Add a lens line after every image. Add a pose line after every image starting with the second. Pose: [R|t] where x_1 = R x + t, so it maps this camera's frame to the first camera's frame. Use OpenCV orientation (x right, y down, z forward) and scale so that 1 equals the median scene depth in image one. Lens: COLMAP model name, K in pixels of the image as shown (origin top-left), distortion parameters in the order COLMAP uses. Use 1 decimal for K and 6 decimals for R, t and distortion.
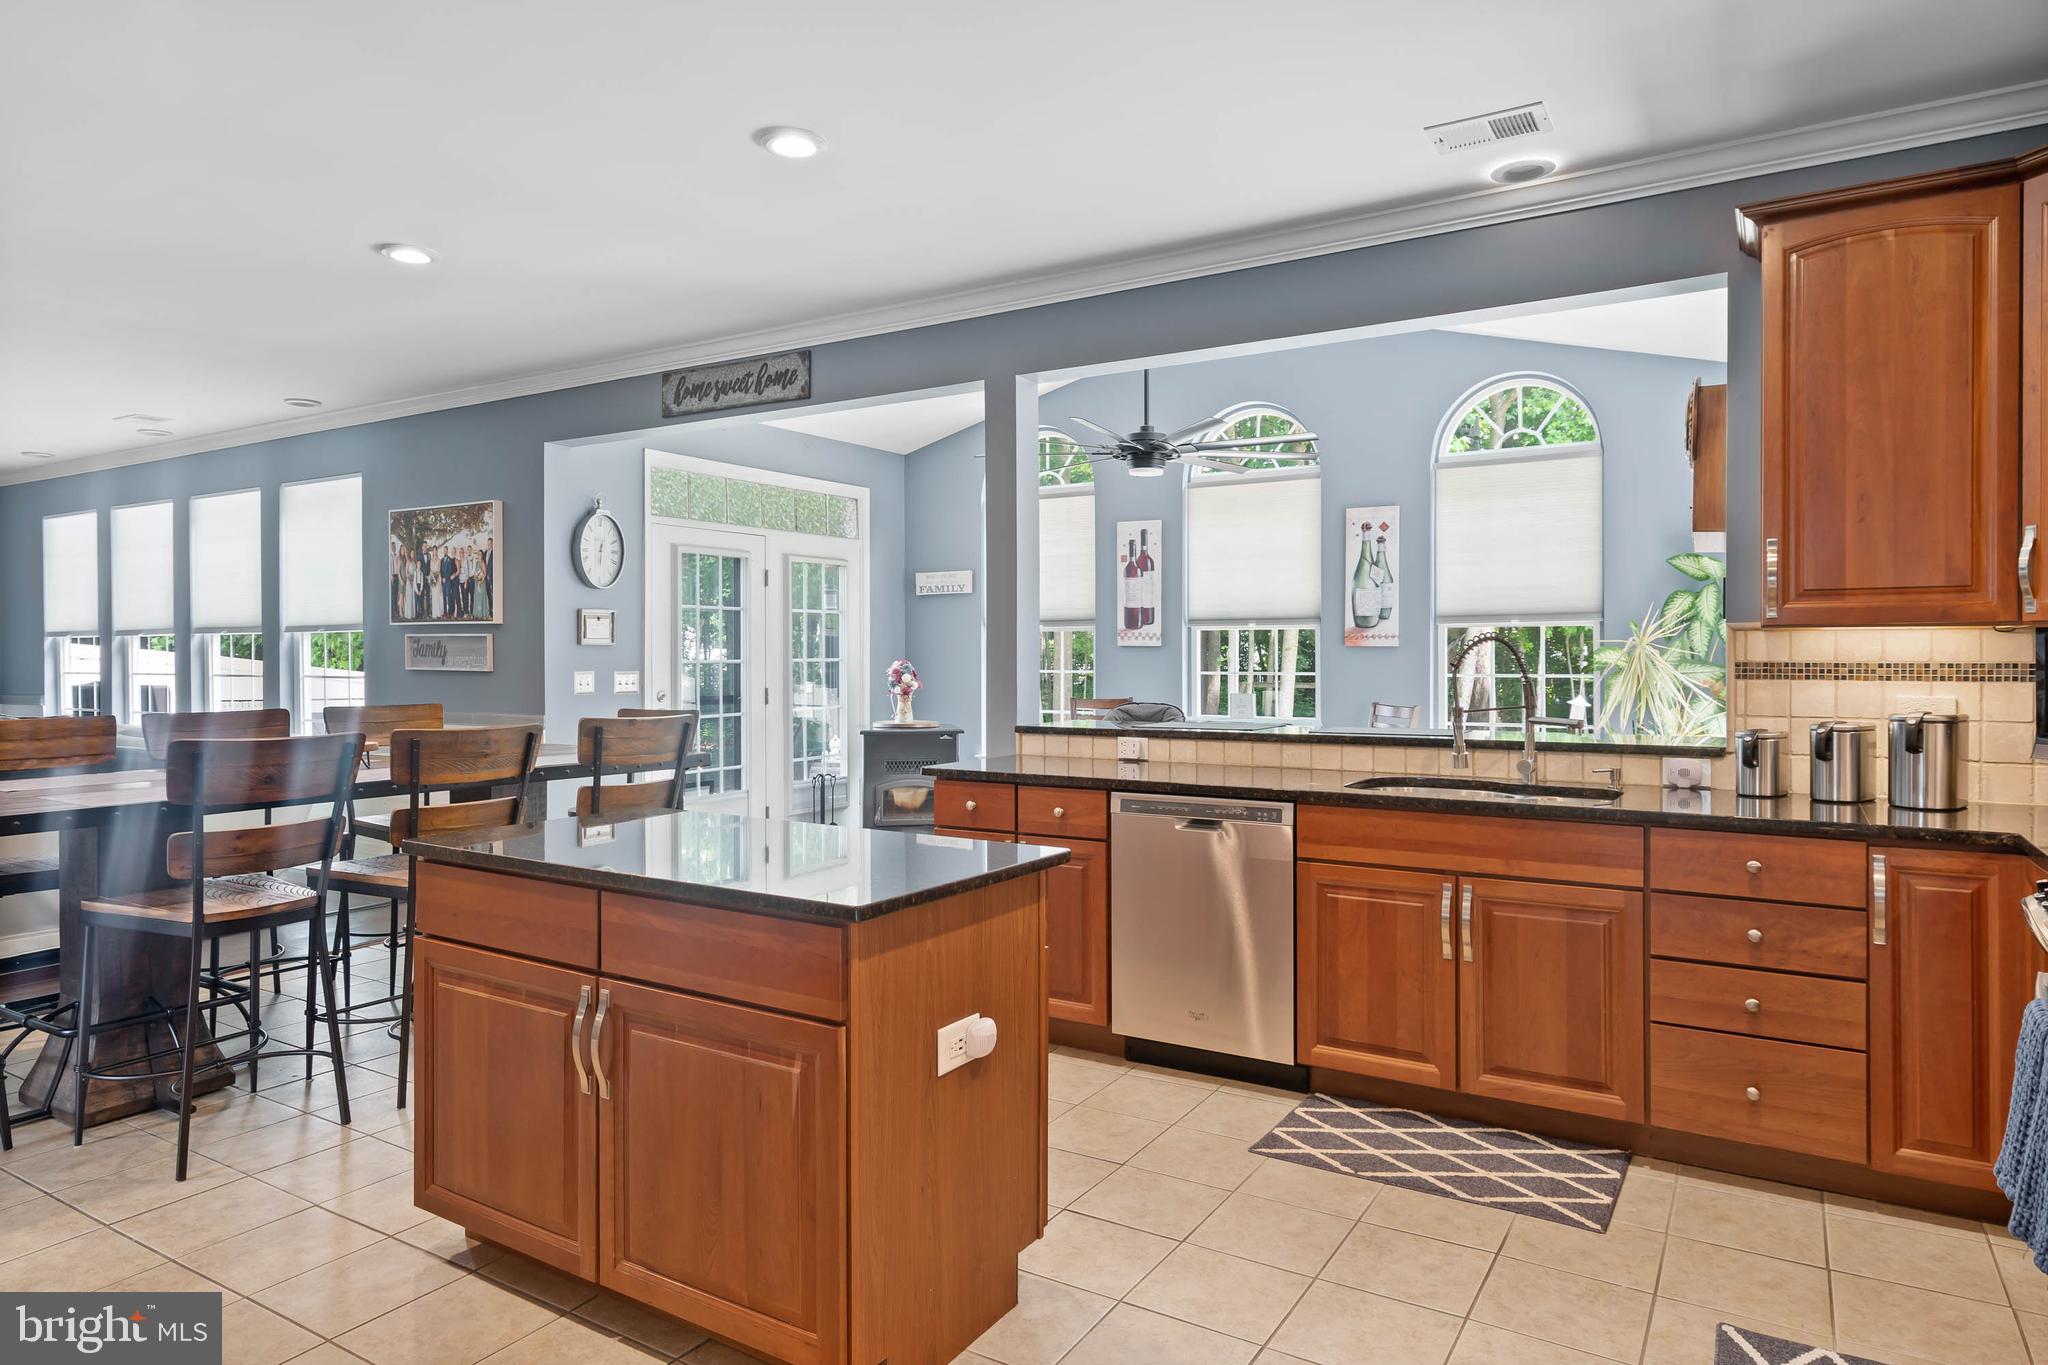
lens RADIAL K [[1232.4, 0, 1018.6], [0, 1232.4, 650.9], [0, 0, 1]] dist [0.000319, 0.000865]
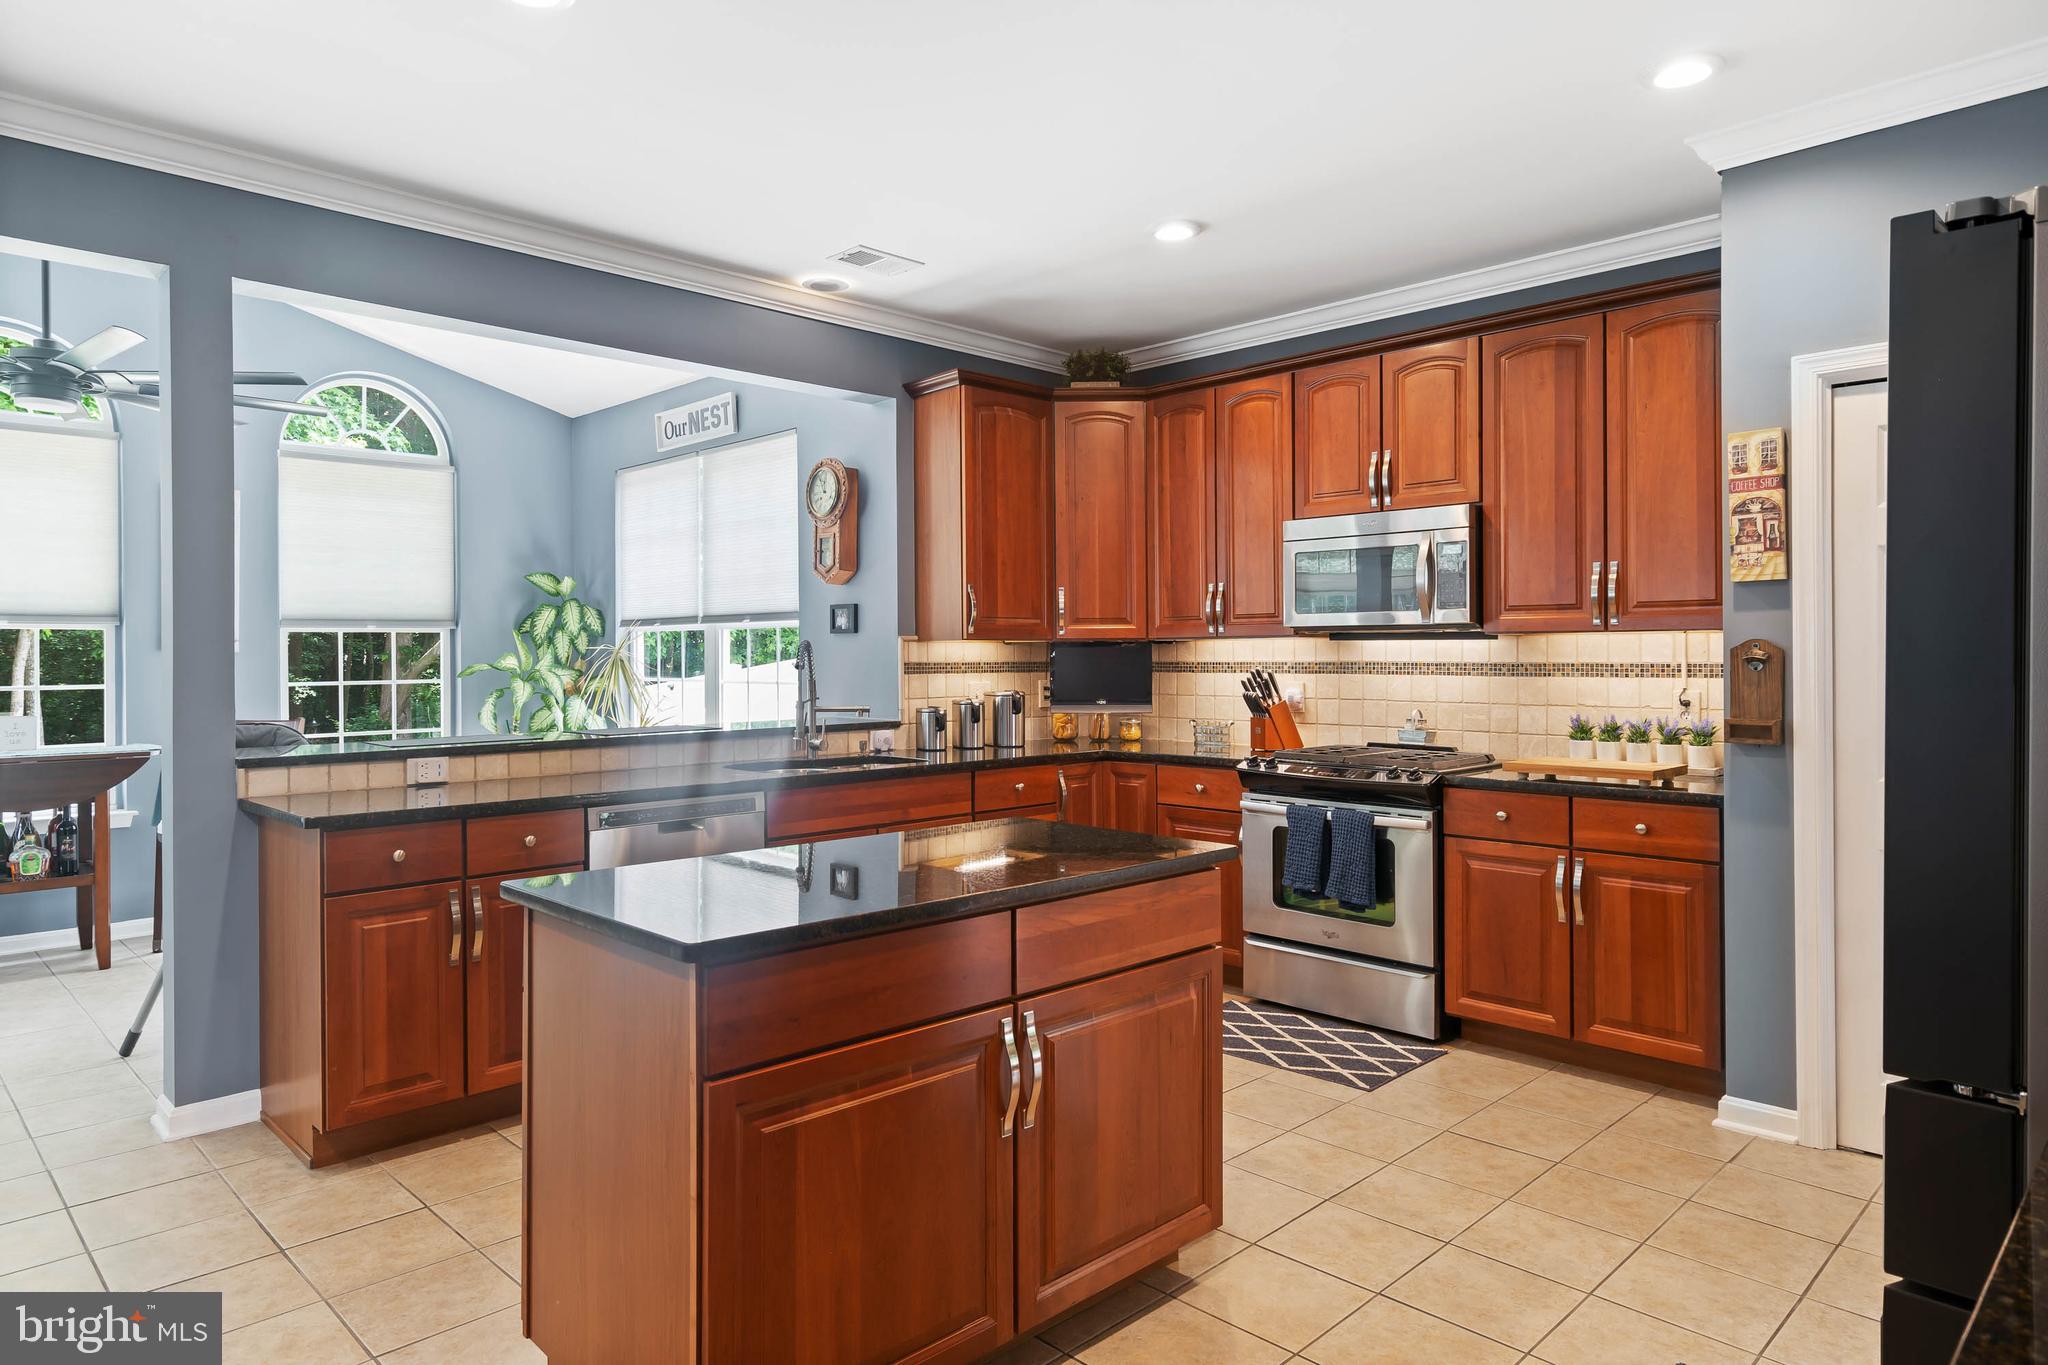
lens RADIAL K [[1232.4, 0, 1018.6], [0, 1232.4, 650.9], [0, 0, 1]] dist [0.000319, 0.000865]
pose [[0.231063, 0.004727, 0.972927, -0.429709], [0.002519, 0.999982, -0.005457, 0.001572], [-0.972935, 0.003712, 0.231047, 0.270342]]
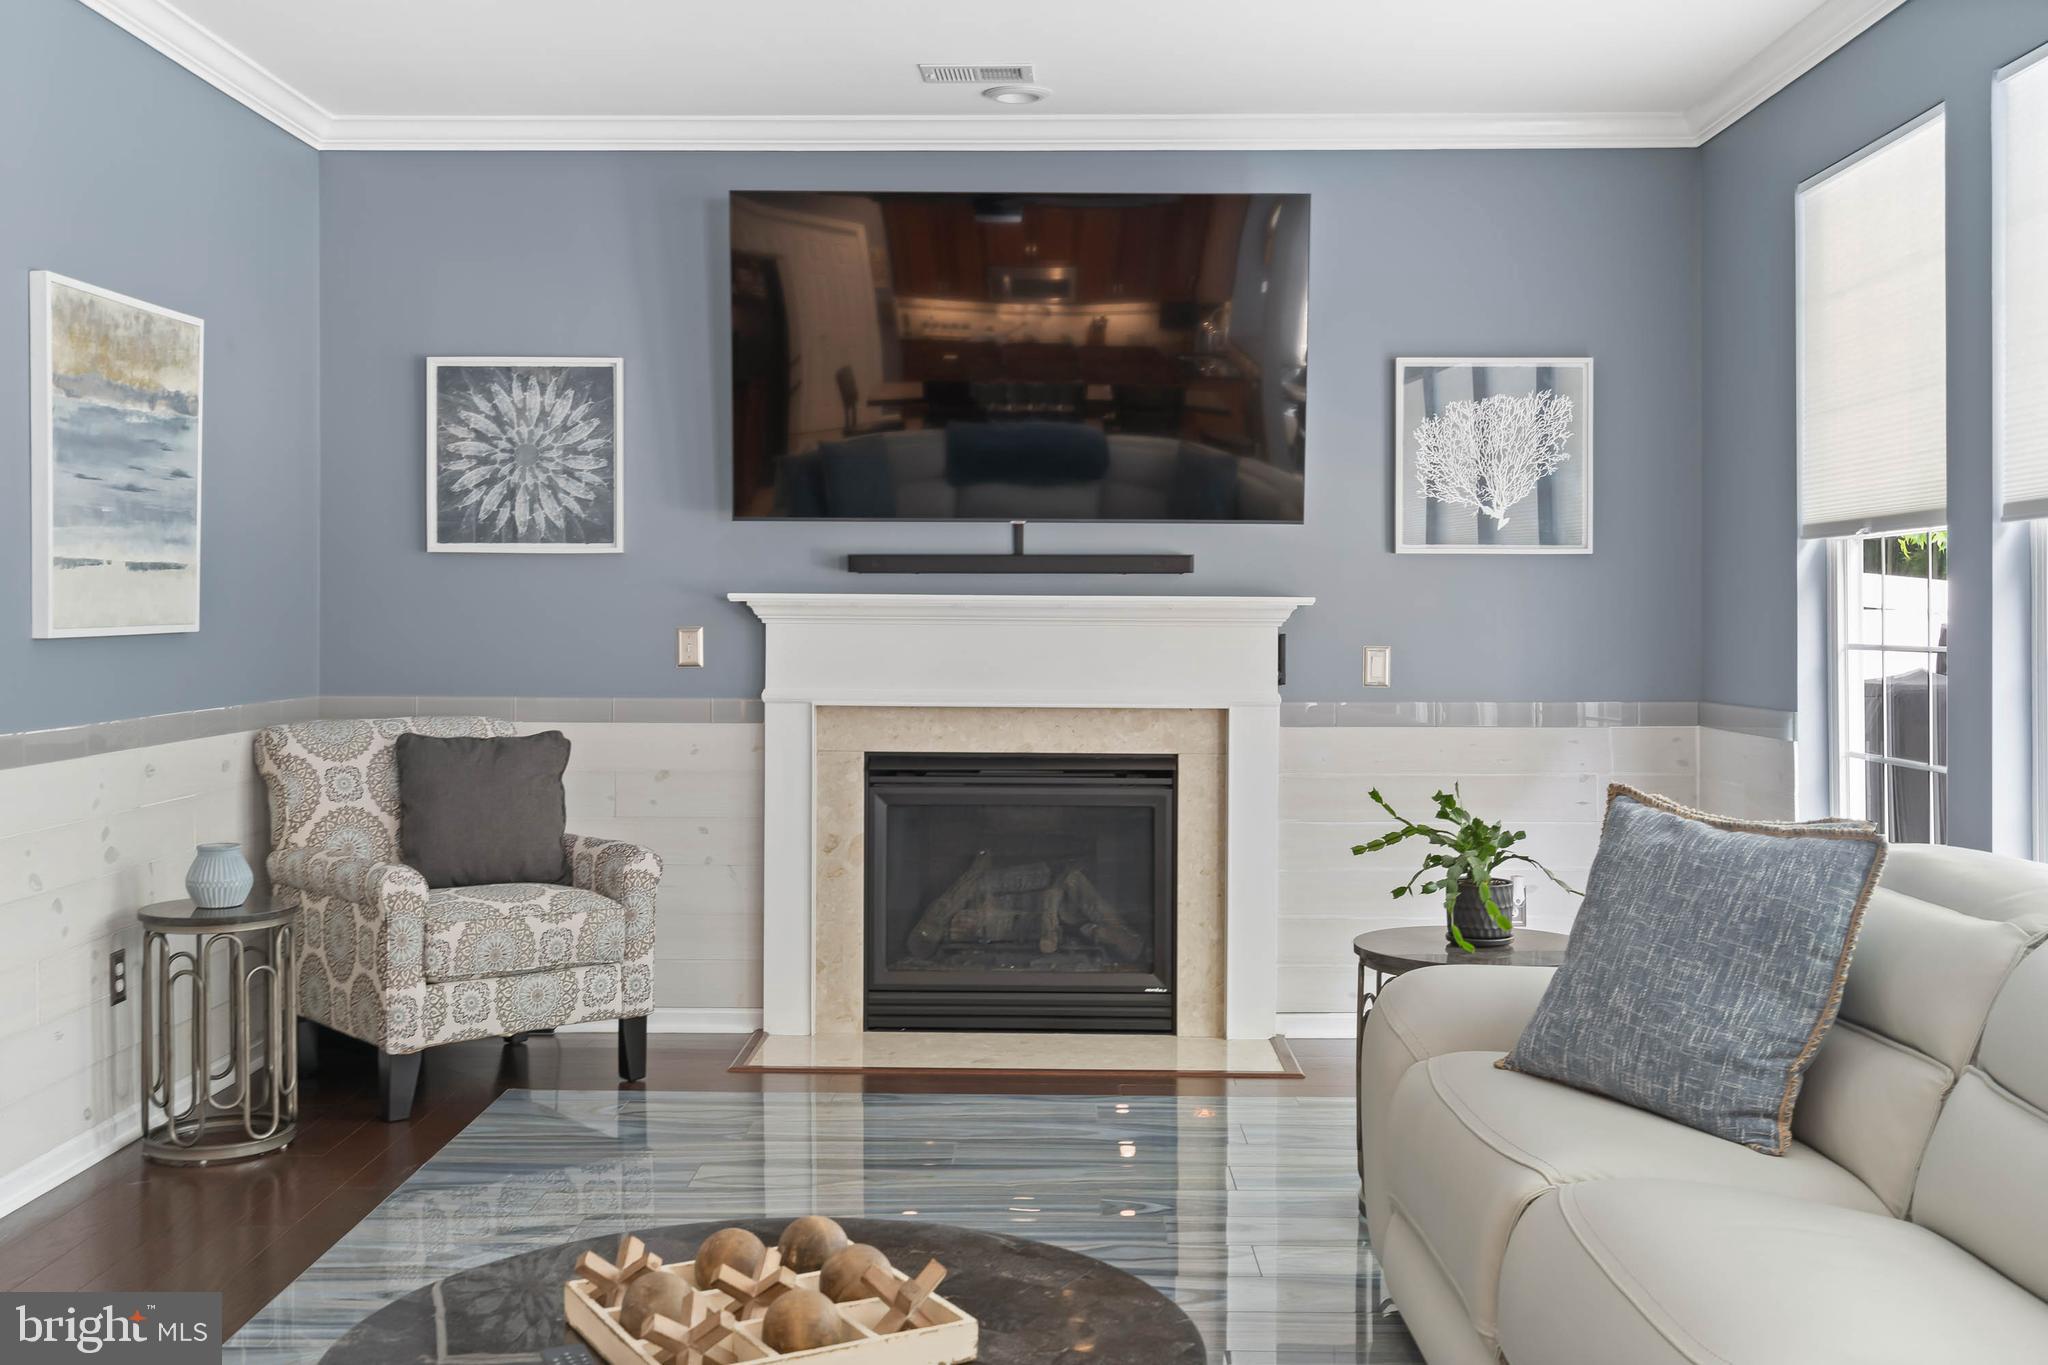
lens RADIAL K [[2056.2, 0, 1018.8], [0, 2056.2, 605.7], [0, 0, 1]] dist [-0.002774, -0.015265]
pose [[0.513276, -0.000144, -0.858223, -0.576962], [0.000239, 1.000000, -0.000025, 0.010166], [0.858223, -0.000192, 0.513276, 0.731898]]
